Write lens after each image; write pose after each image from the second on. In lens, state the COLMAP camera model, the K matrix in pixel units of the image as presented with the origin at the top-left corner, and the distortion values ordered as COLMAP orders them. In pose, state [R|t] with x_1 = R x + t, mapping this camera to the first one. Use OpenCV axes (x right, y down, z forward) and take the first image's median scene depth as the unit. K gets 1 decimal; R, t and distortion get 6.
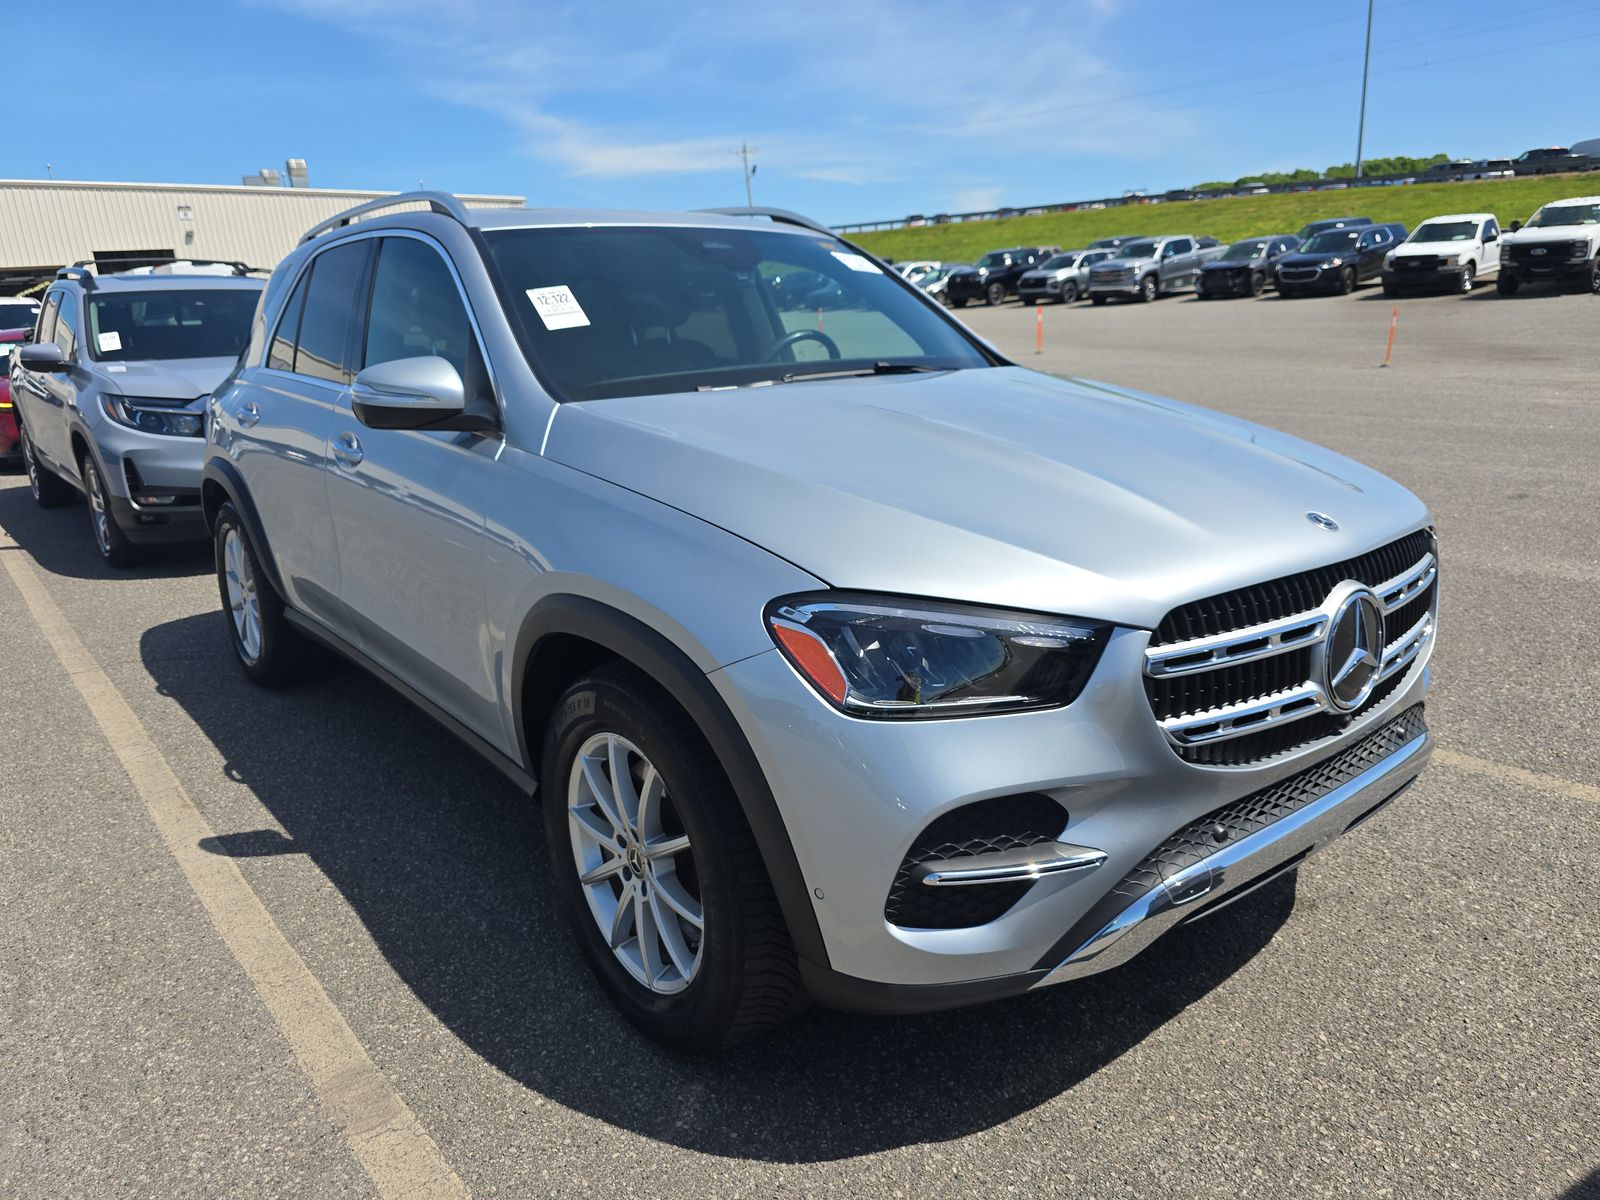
lens RADIAL K [[1091.0, 0, 820.0], [0, 1091.0, 612.4], [0, 0, 1]] dist [0.034721, -0.039603]
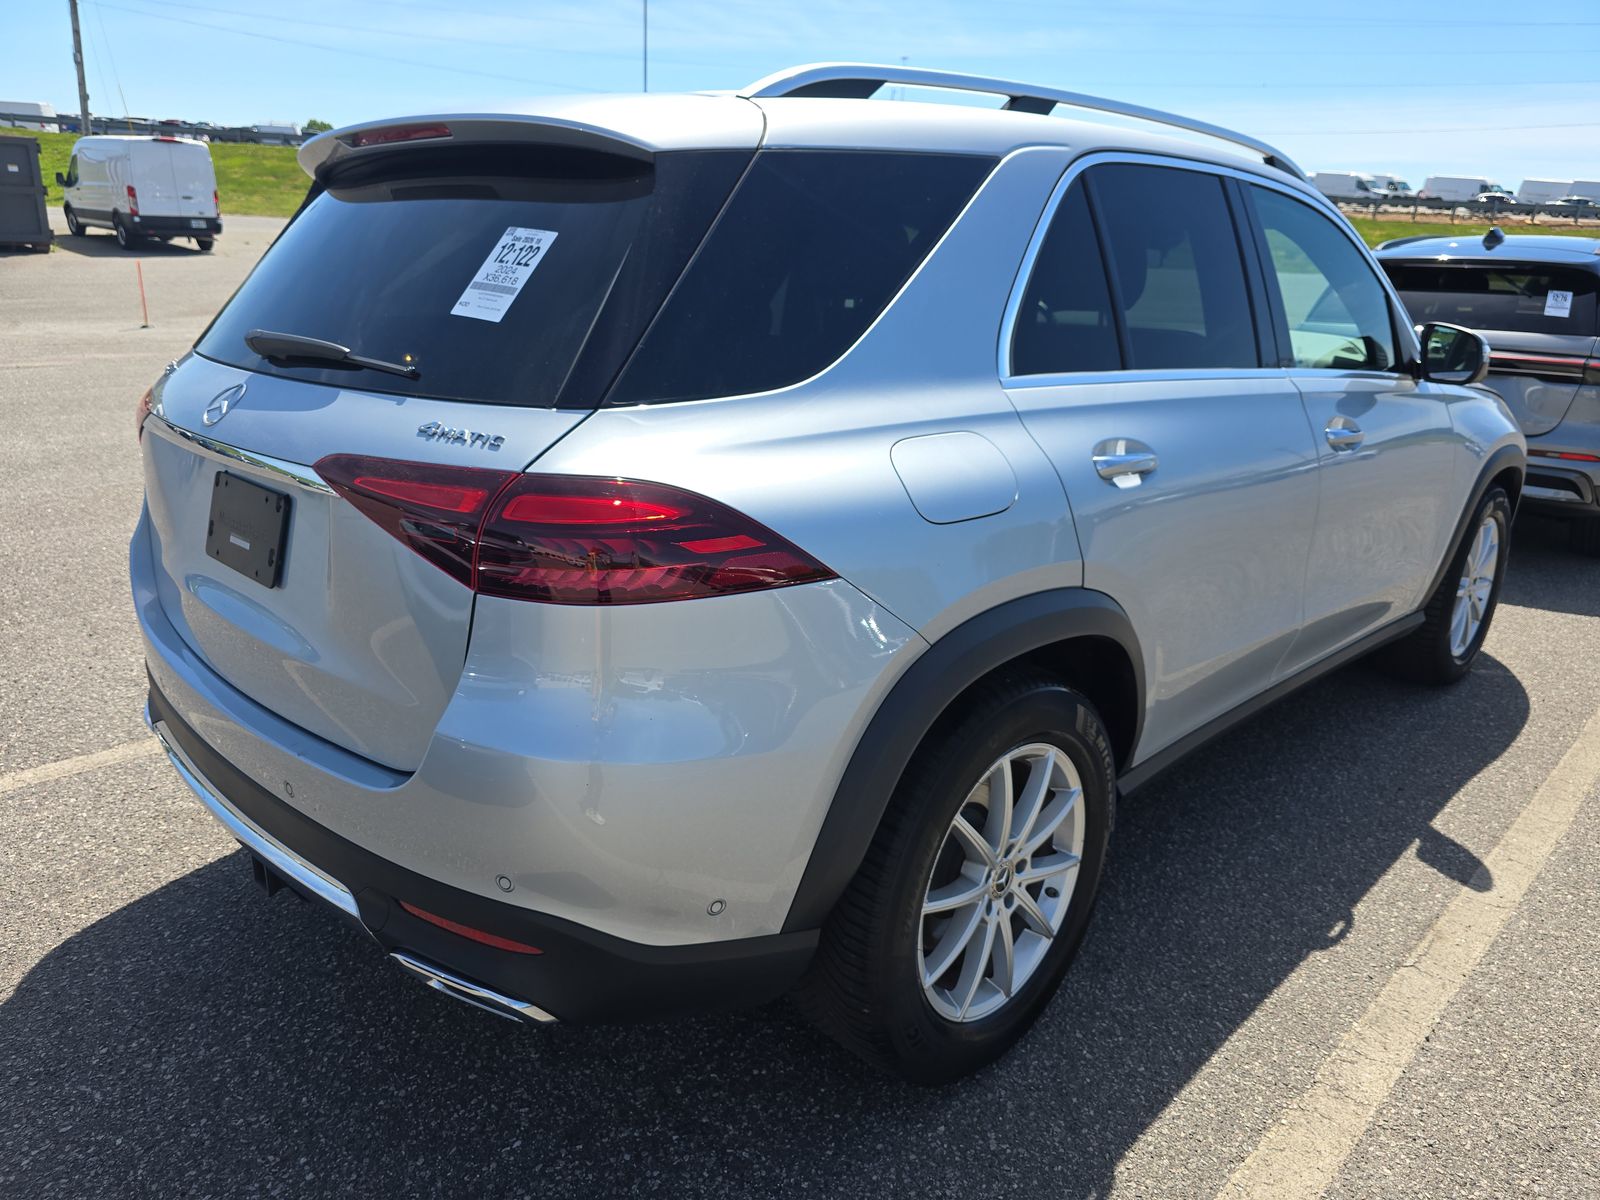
lens RADIAL K [[1091.0, 0, 802.8], [0, 1091.0, 596.3], [0, 0, 1]] dist [0.034721, -0.039603]
pose [[-0.103573, -0.245131, 0.963942, -1.498431], [0.234052, 0.935932, 0.263156, -0.425213], [-0.966691, 0.252868, -0.039563, 1.739292]]
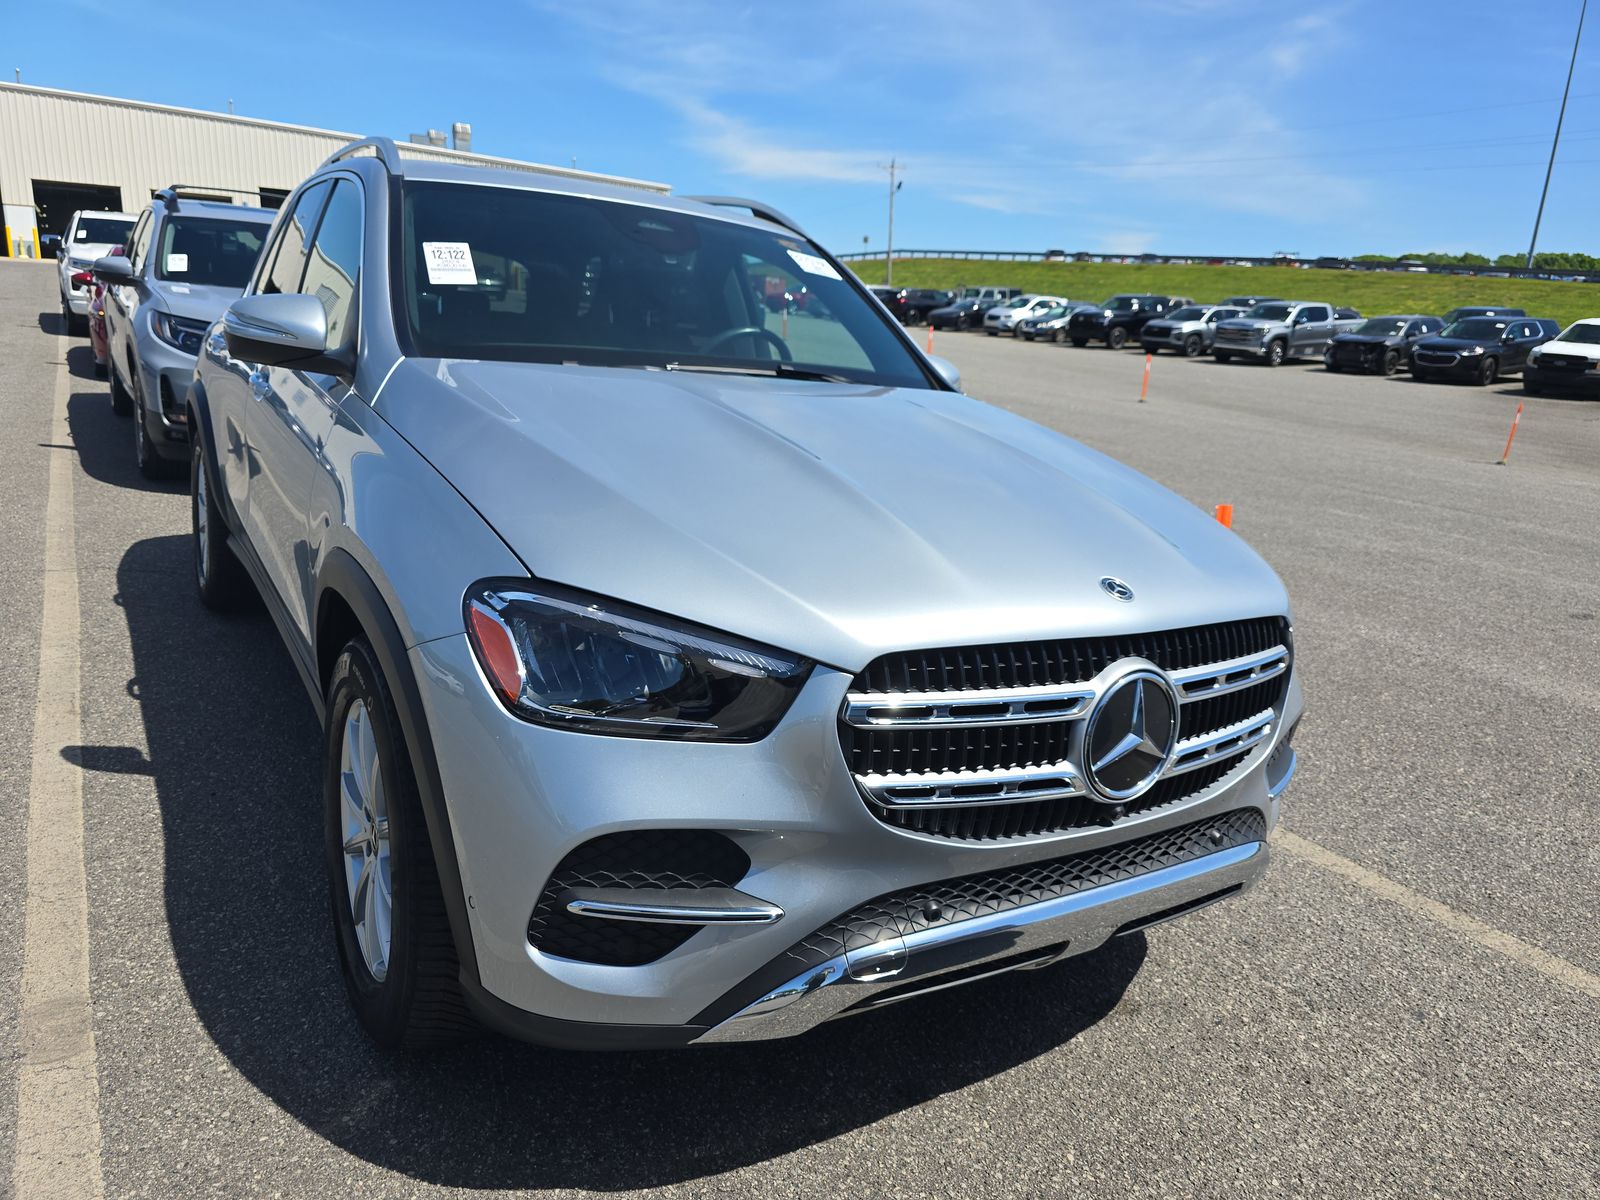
lens RADIAL K [[1091.0, 0, 817.9], [0, 1091.0, 609.3], [0, 0, 1]] dist [0.034721, -0.039603]
pose [[0.985118, 0.150238, -0.083489, 0.209843], [-0.151468, 0.988425, -0.008557, -0.015286], [0.081237, 0.021076, 0.996472, 0.059632]]
